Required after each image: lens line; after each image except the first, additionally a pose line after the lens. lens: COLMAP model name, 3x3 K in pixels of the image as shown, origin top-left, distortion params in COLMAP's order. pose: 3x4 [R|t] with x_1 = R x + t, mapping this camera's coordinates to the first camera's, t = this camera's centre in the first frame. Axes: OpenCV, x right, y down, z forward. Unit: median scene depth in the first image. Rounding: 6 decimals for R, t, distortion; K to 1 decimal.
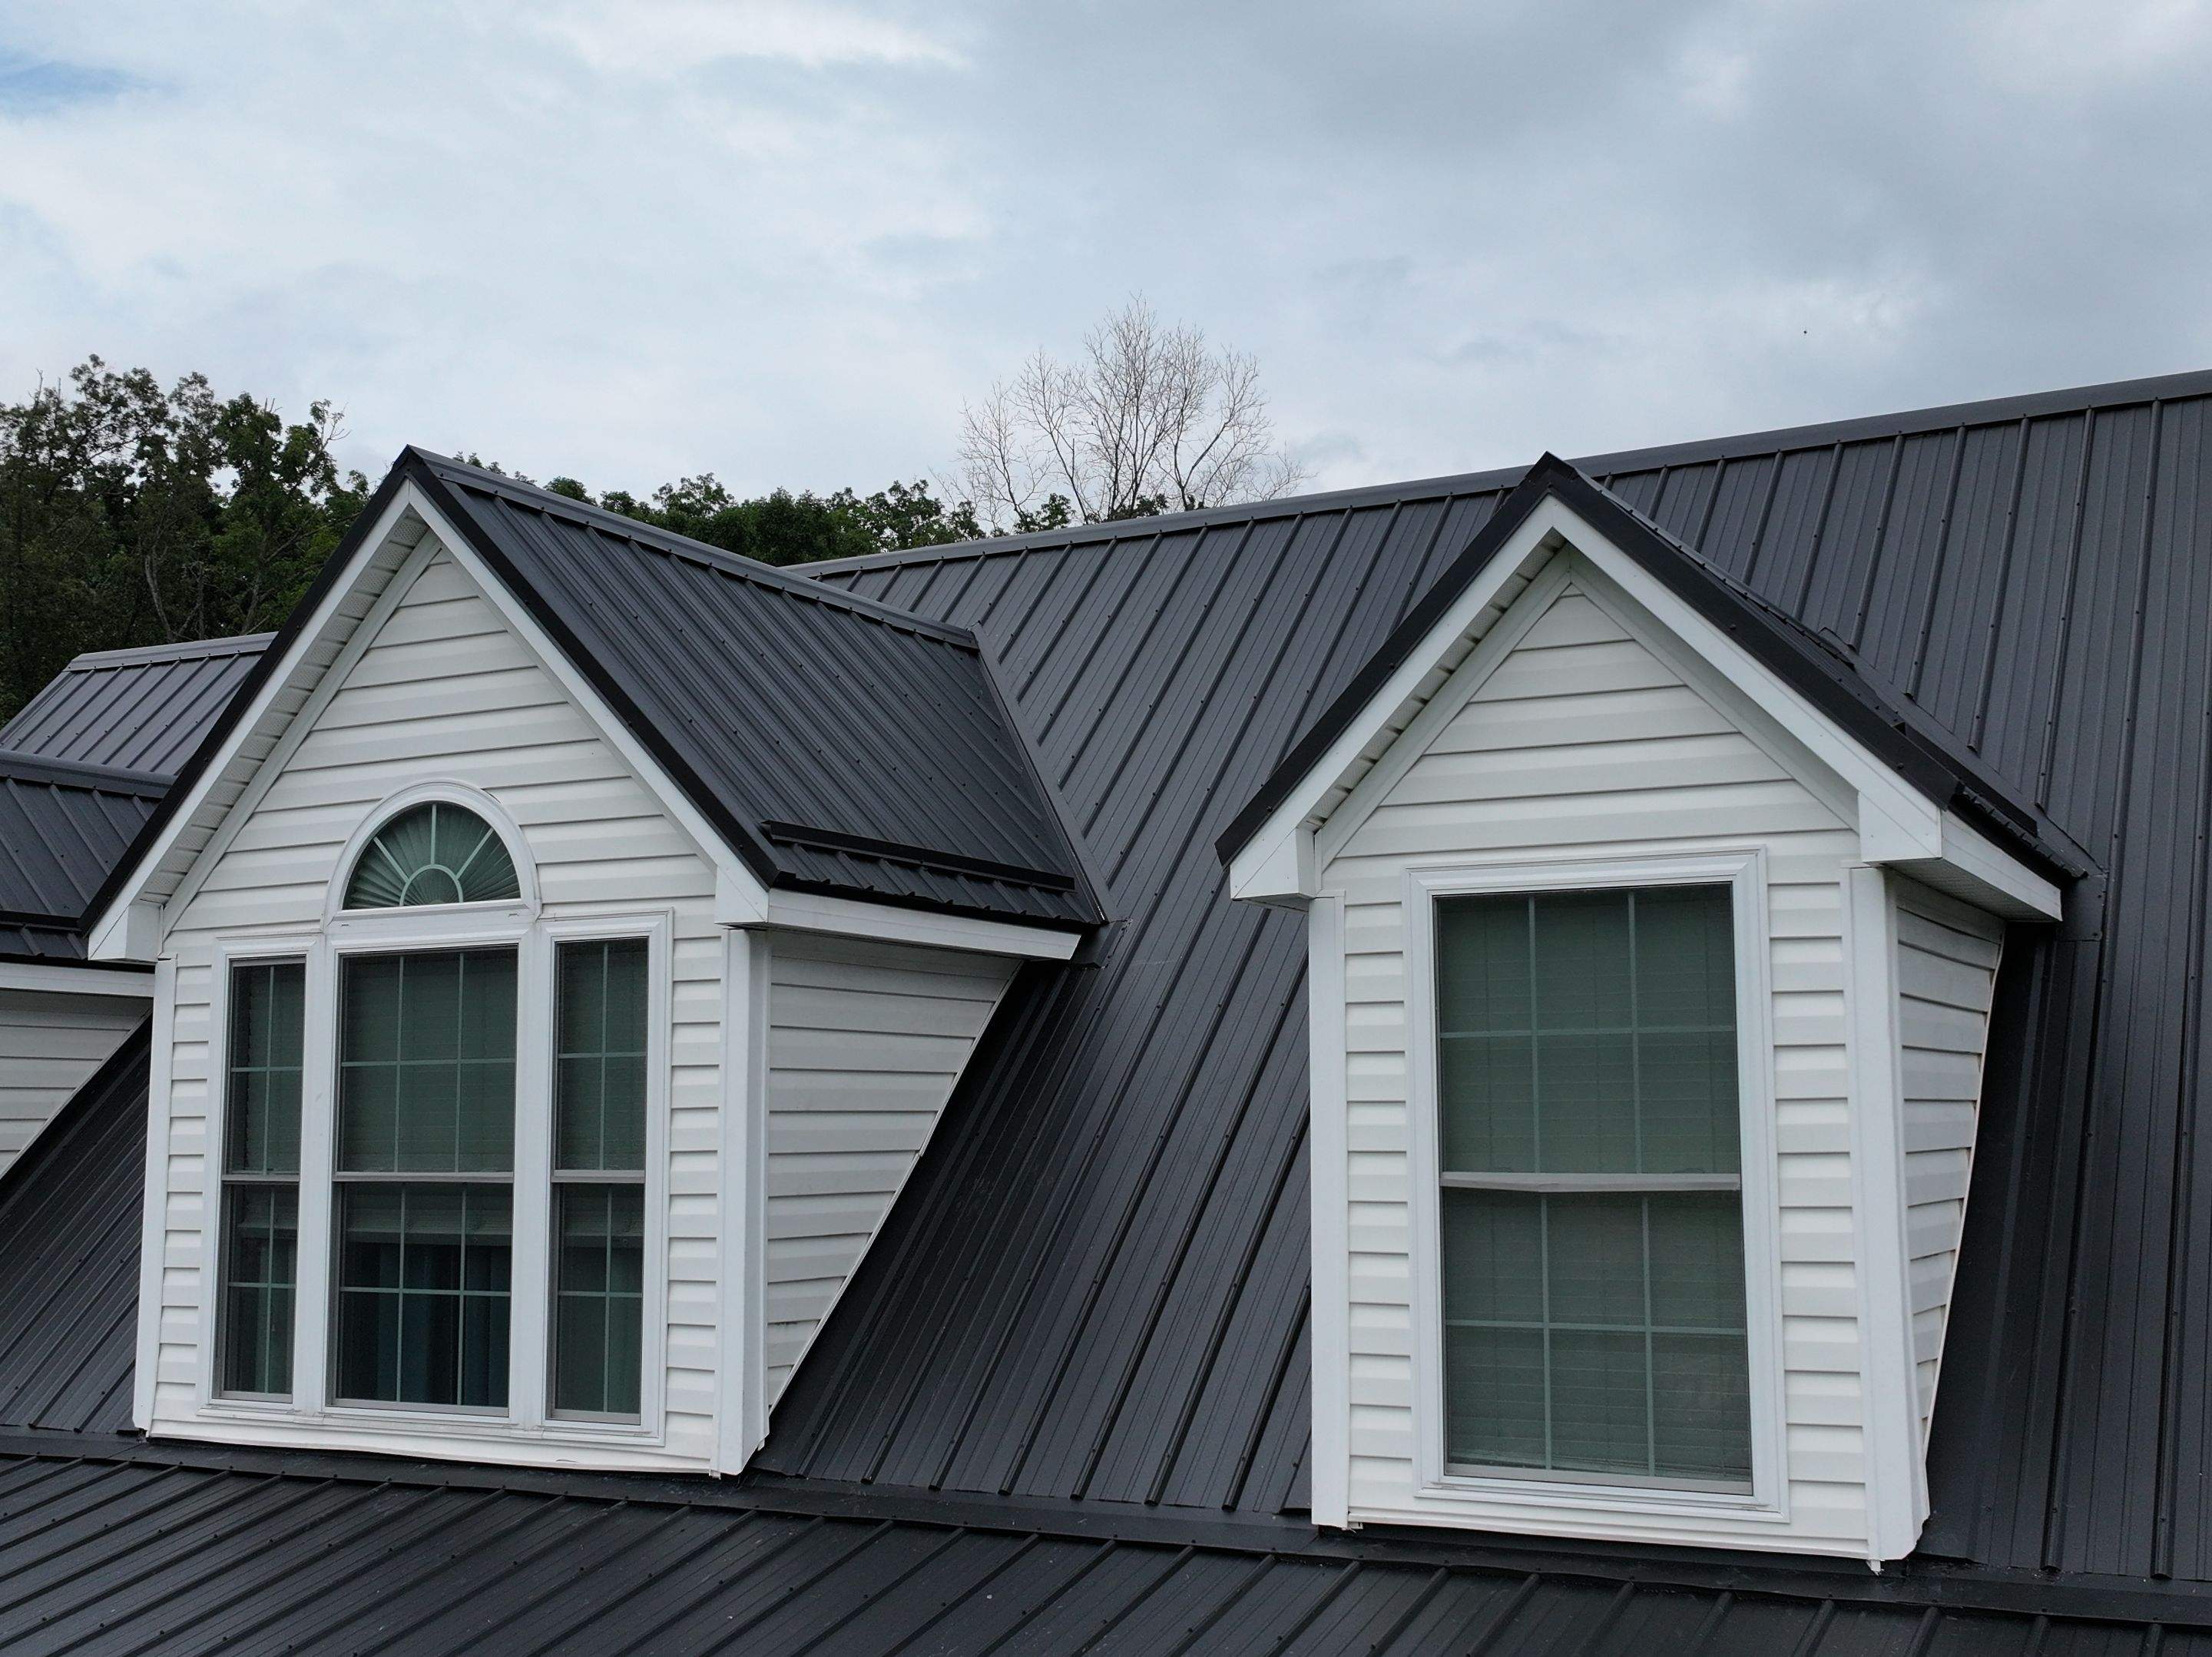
lens RADIAL K [[2541.6, 0, 1107.5], [0, 2541.6, 821.6], [0, 0, 1]] dist [0.001452, 0.000000]
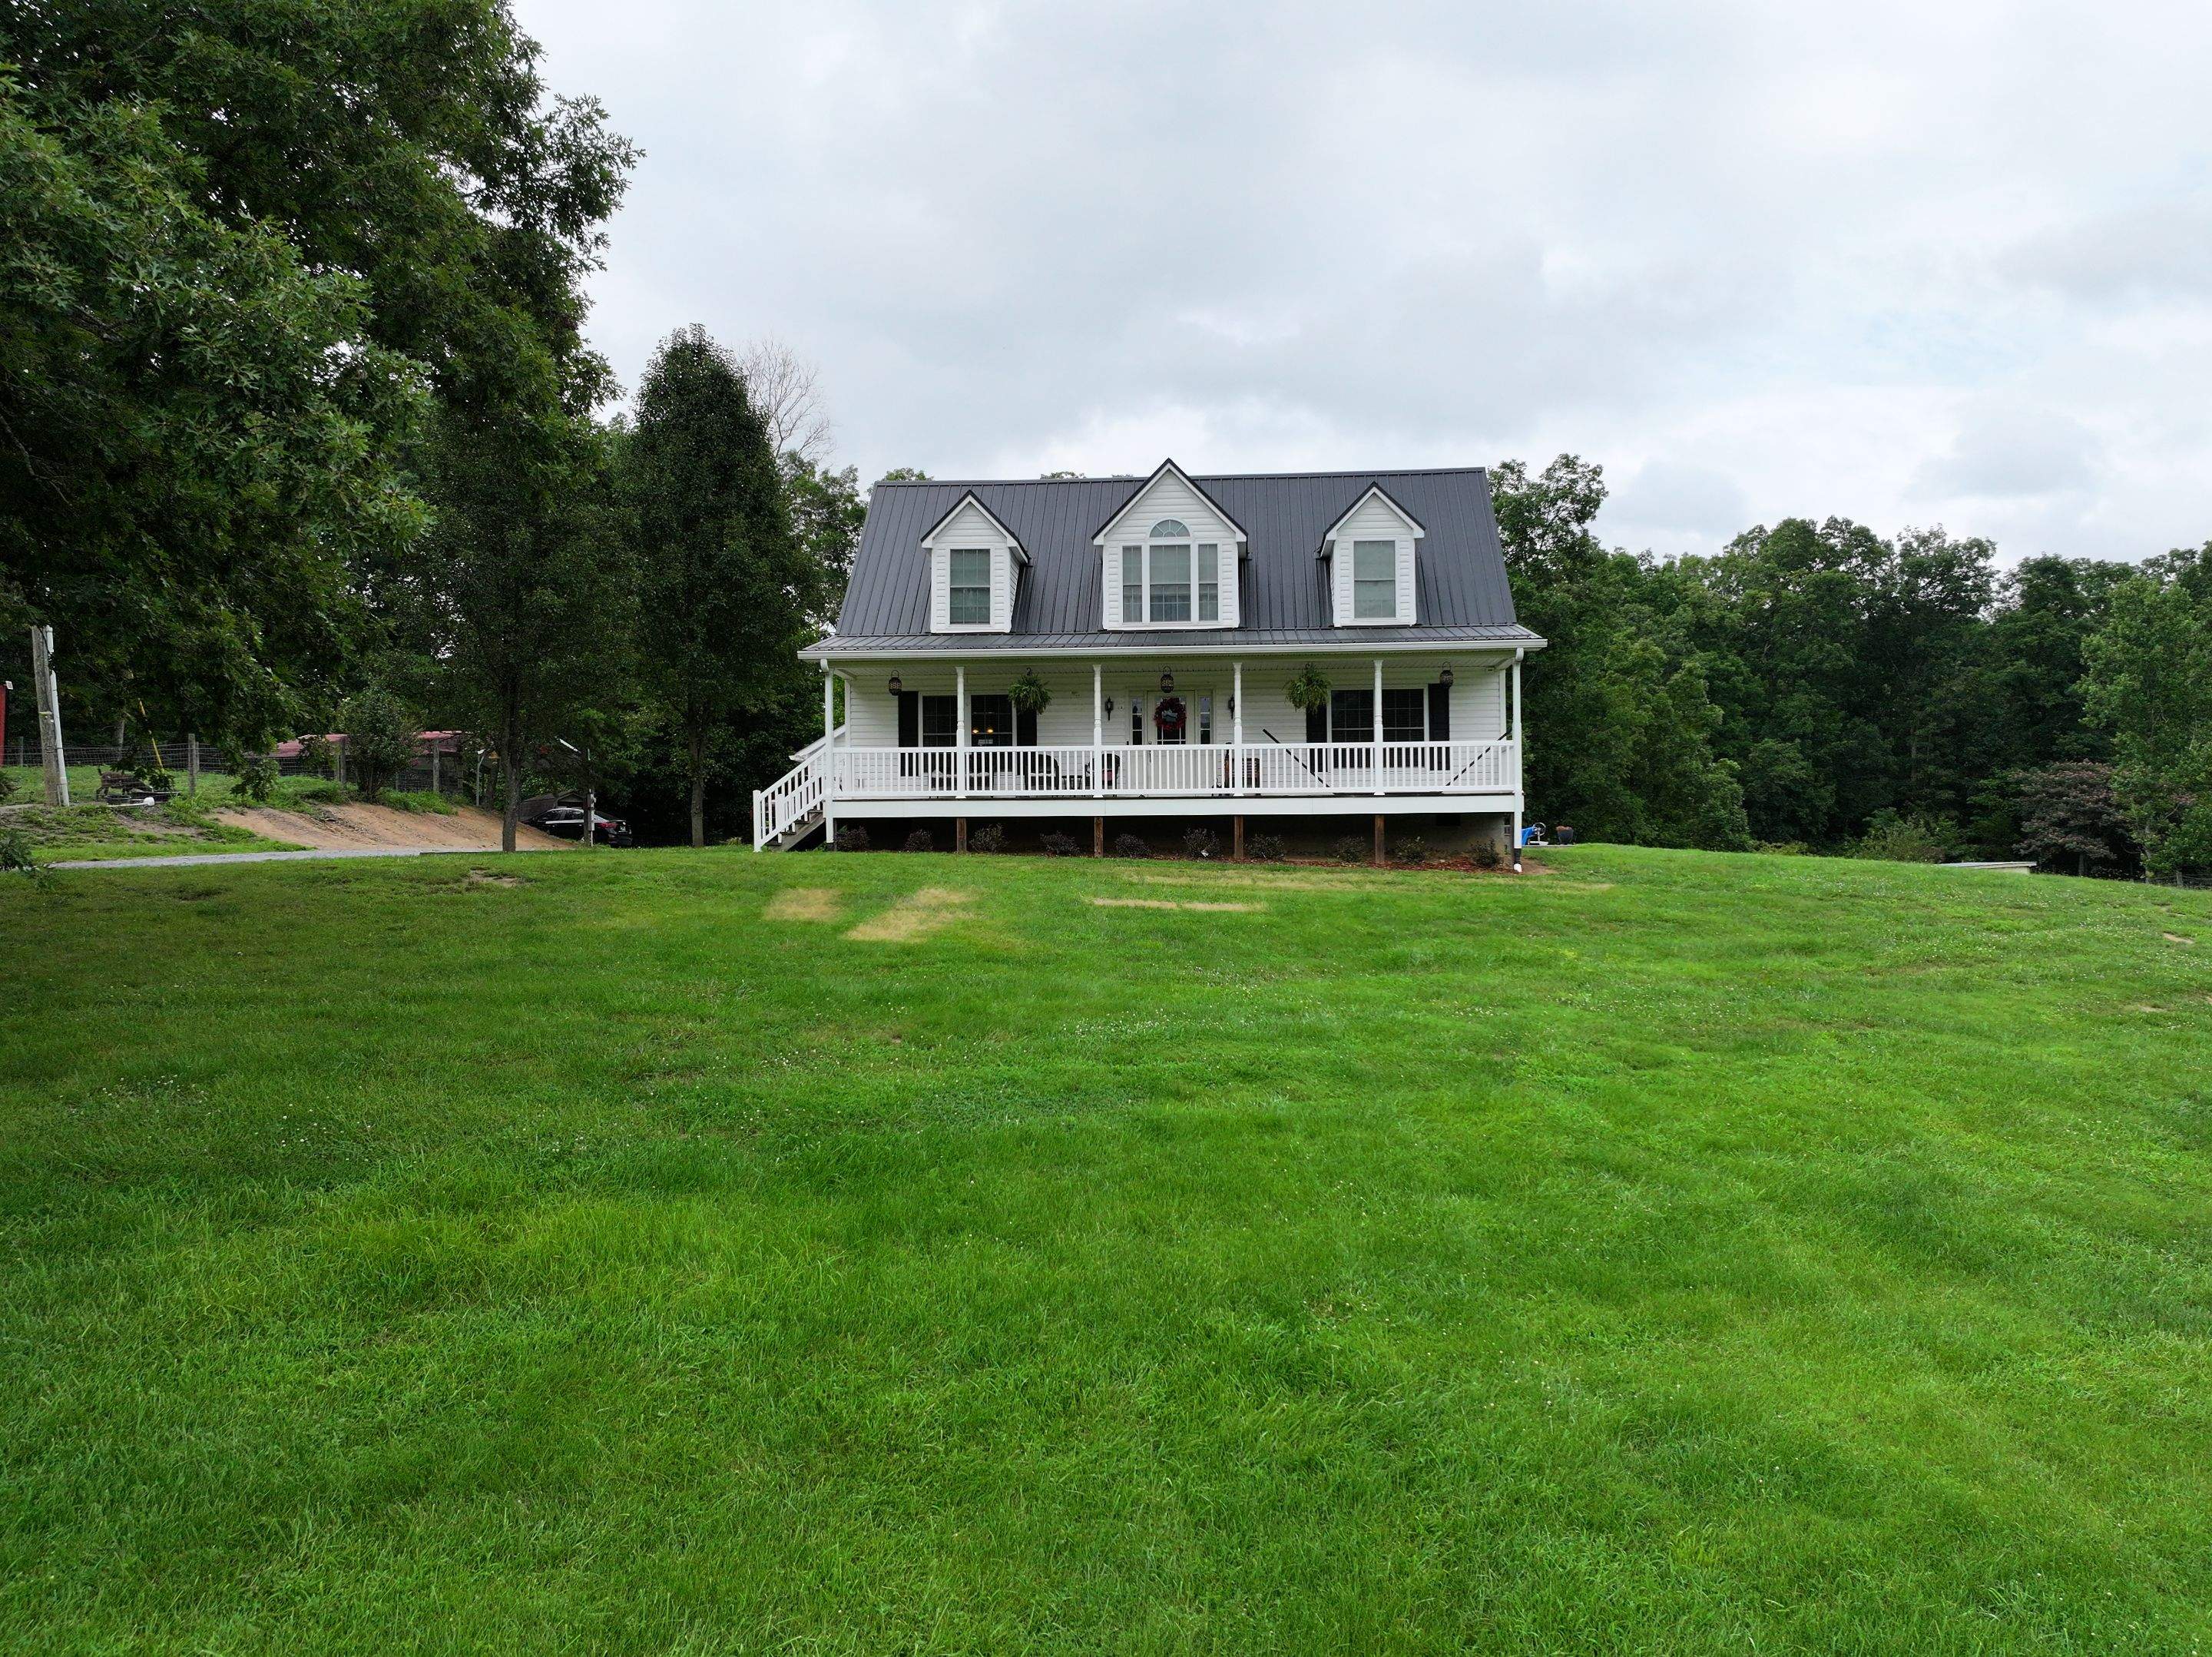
lens RADIAL K [[1760.6, 0, 1117.1], [0, 1760.6, 835.1], [0, 0, 1]] dist [0.000405, 0.012964]
pose [[0.909247, 0.005624, 0.416219, -2.103253], [-0.047204, 0.994852, 0.089676, 0.364390], [-0.413572, -0.101184, 0.904832, -2.742990]]
